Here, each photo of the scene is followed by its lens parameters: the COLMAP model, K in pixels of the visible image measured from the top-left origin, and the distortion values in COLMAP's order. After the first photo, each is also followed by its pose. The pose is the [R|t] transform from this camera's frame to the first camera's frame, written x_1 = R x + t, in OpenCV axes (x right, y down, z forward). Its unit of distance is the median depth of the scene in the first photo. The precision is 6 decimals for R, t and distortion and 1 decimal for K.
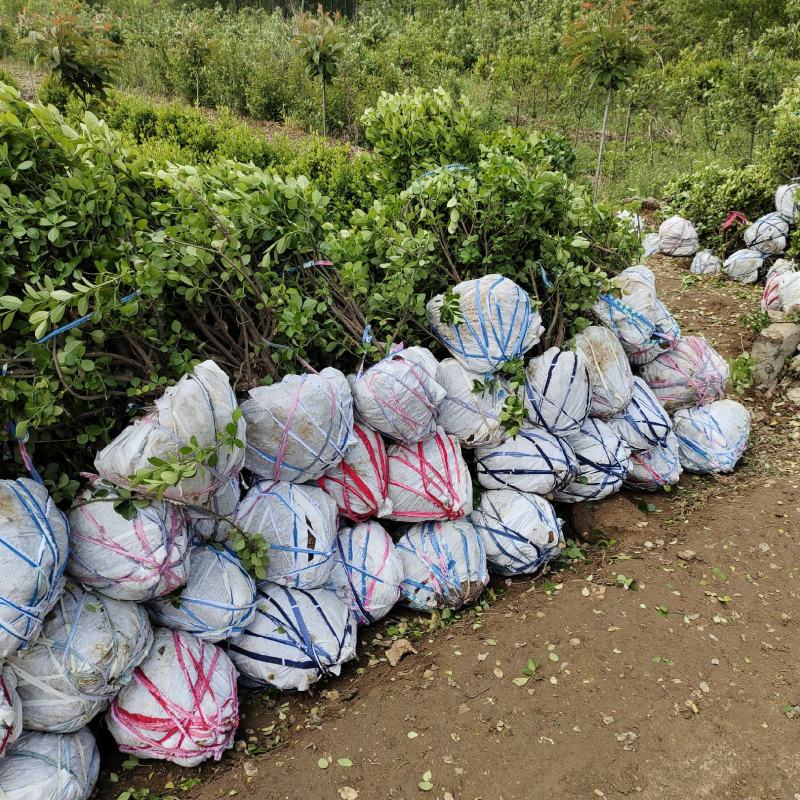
lens RADIAL K [[785.1, 0, 400.0], [0, 785.1, 400.0], [0, 0, 1]] dist [0.036362, -0.017372]
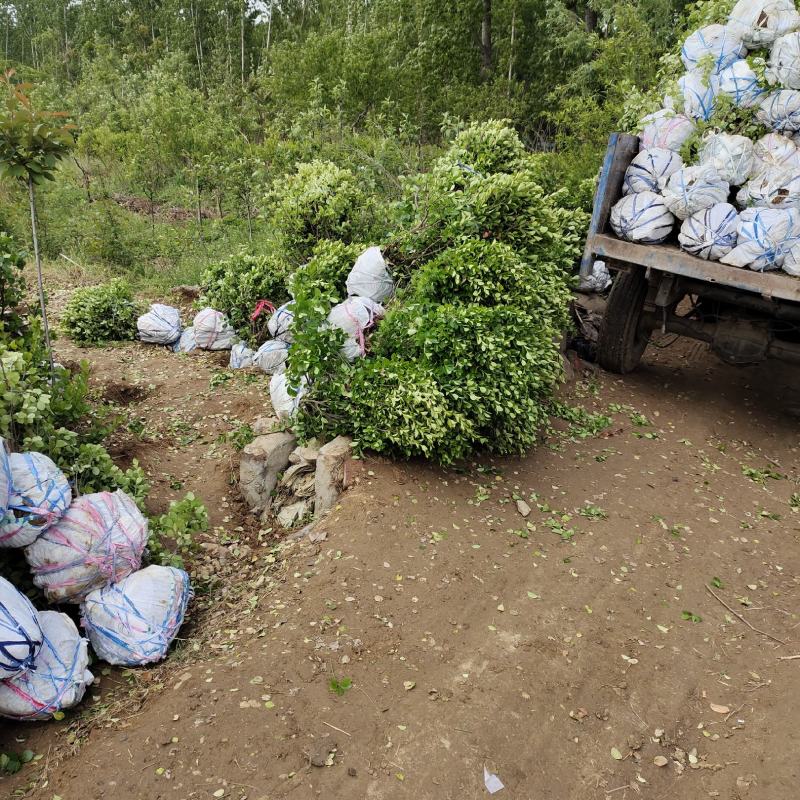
lens RADIAL K [[785.1, 0, 400.0], [0, 785.1, 400.0], [0, 0, 1]] dist [0.036362, -0.017372]
pose [[0.914776, -0.133012, 0.381436, 0.216215], [0.163157, 0.985449, -0.047651, -0.052323], [-0.369547, 0.105824, 0.923166, 0.087559]]
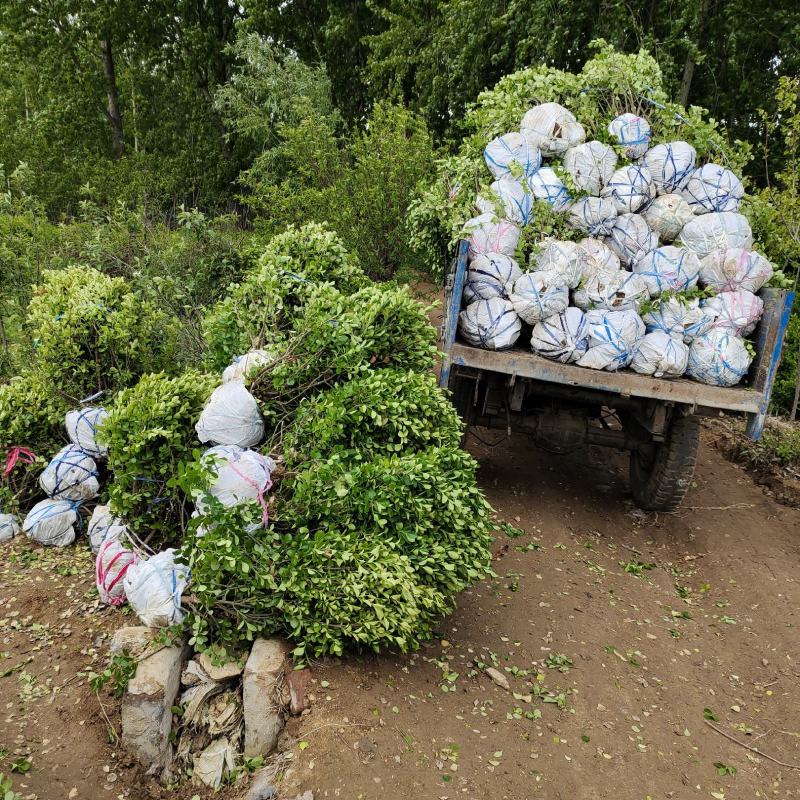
lens RADIAL K [[782.4, 0, 401.4], [0, 782.4, 404.0], [0, 0, 1]] dist [0.023923, -0.003816]
pose [[0.638576, -0.192863, 0.745000, 0.129171], [0.304993, 0.952238, -0.014912, -0.170125], [-0.706541, 0.236742, 0.666898, 0.280127]]
